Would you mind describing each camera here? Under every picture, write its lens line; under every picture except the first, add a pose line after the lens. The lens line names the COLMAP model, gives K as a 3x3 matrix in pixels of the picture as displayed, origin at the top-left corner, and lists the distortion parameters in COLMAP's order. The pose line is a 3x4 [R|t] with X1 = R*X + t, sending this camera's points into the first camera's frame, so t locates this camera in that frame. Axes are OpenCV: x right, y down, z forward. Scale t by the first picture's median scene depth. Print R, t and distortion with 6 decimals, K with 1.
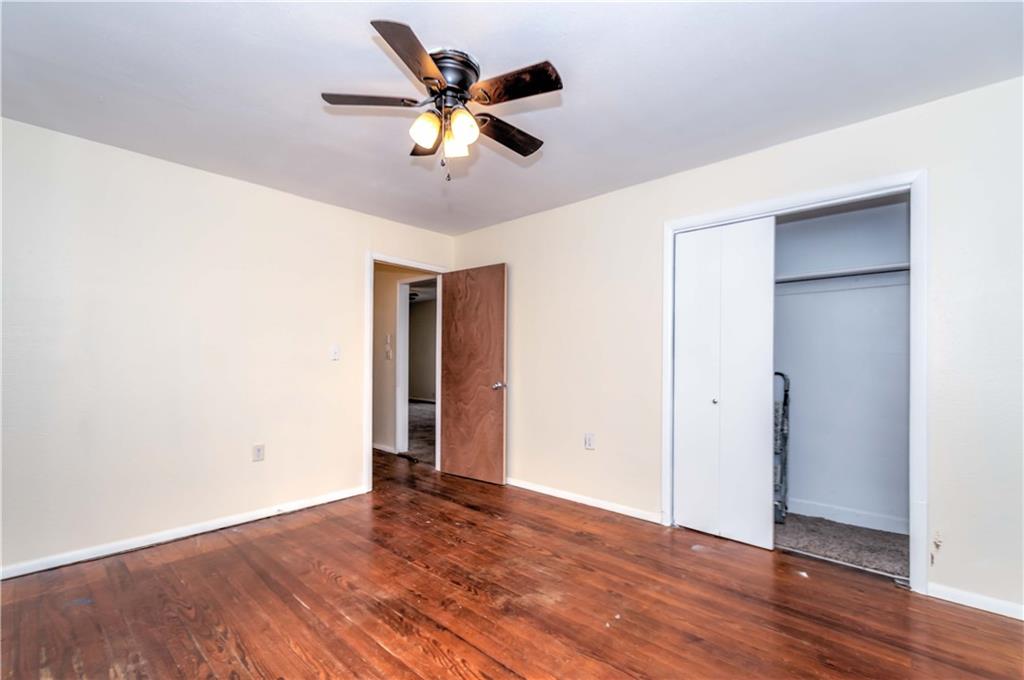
lens RADIAL K [[441.6, 0, 514.3], [0, 441.6, 359.8], [0, 0, 1]] dist [0.019755, -0.000006]
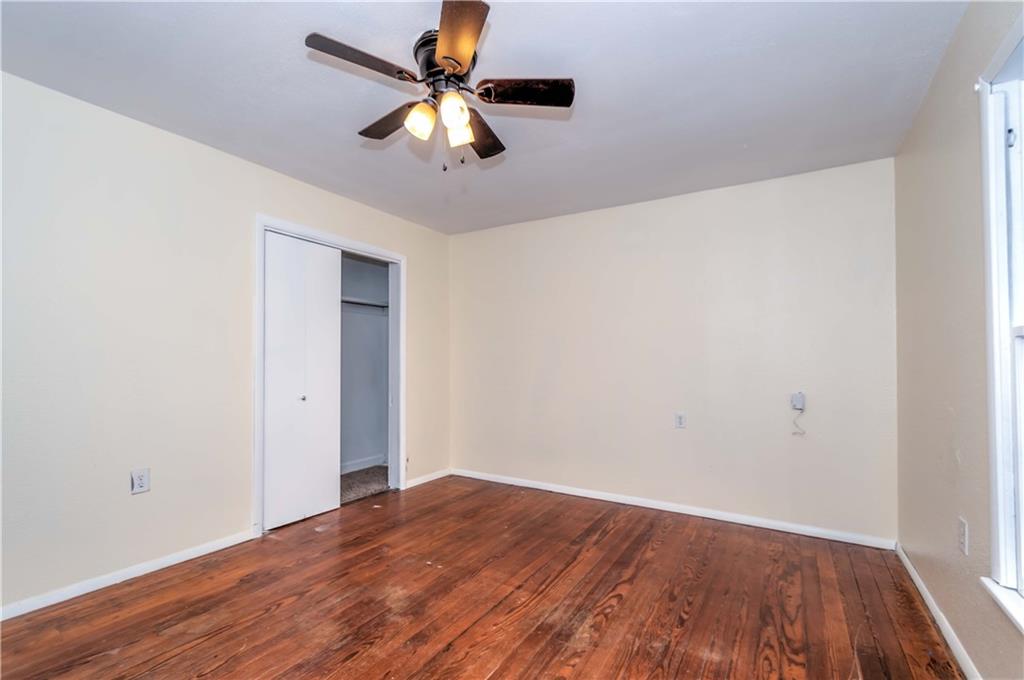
lens RADIAL K [[452.9, 0, 513.7], [0, 452.9, 359.7], [0, 0, 1]] dist [0.000989, -0.000398]
pose [[-0.191568, 0.003784, 0.981472, -0.839833], [-0.001256, 0.999991, -0.004100, 0.002986], [-0.981479, -0.002018, -0.191562, 0.784923]]
